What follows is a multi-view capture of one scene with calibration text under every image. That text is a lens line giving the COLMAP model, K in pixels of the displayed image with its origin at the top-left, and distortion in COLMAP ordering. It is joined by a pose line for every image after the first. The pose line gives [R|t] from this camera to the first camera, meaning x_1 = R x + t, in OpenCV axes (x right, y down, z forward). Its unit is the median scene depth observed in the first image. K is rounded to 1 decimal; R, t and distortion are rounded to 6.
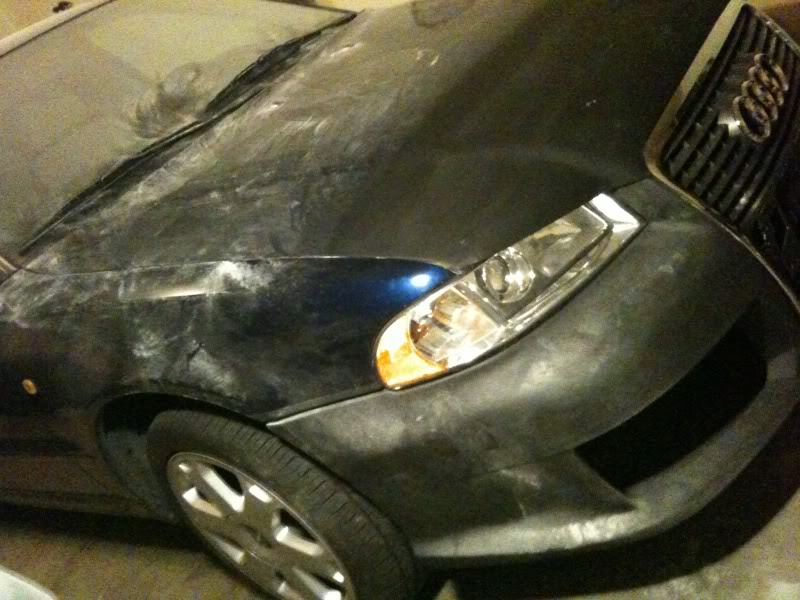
lens RADIAL K [[860.2, 0, 400.1], [0, 860.2, 300.2], [0, 0, 1]] dist [-0.013896, 0.000000]
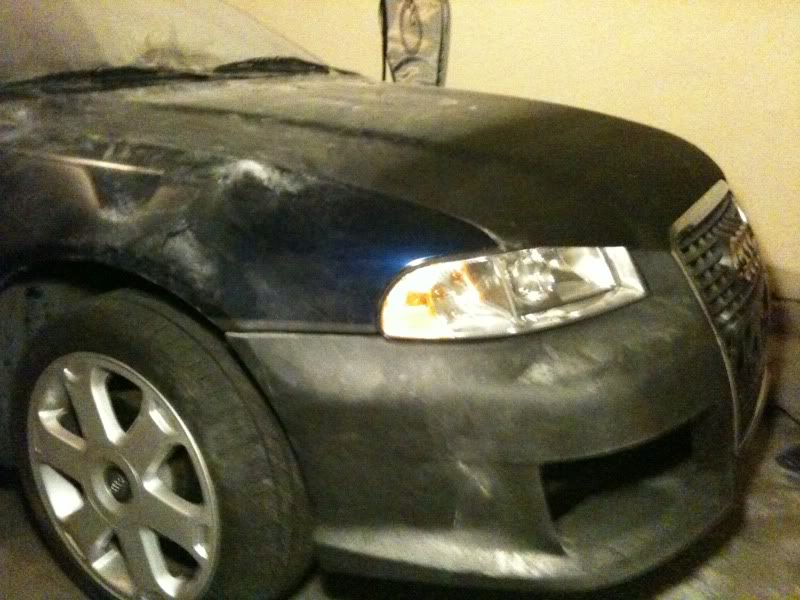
lens RADIAL K [[860.2, 0, 399.8], [0, 860.2, 299.8], [0, 0, 1]] dist [-0.013896, 0.000000]
pose [[0.897524, 0.396489, 0.192994, -0.182786], [-0.343454, 0.903044, -0.257975, 0.286418], [-0.276567, 0.165254, 0.946679, 0.096602]]
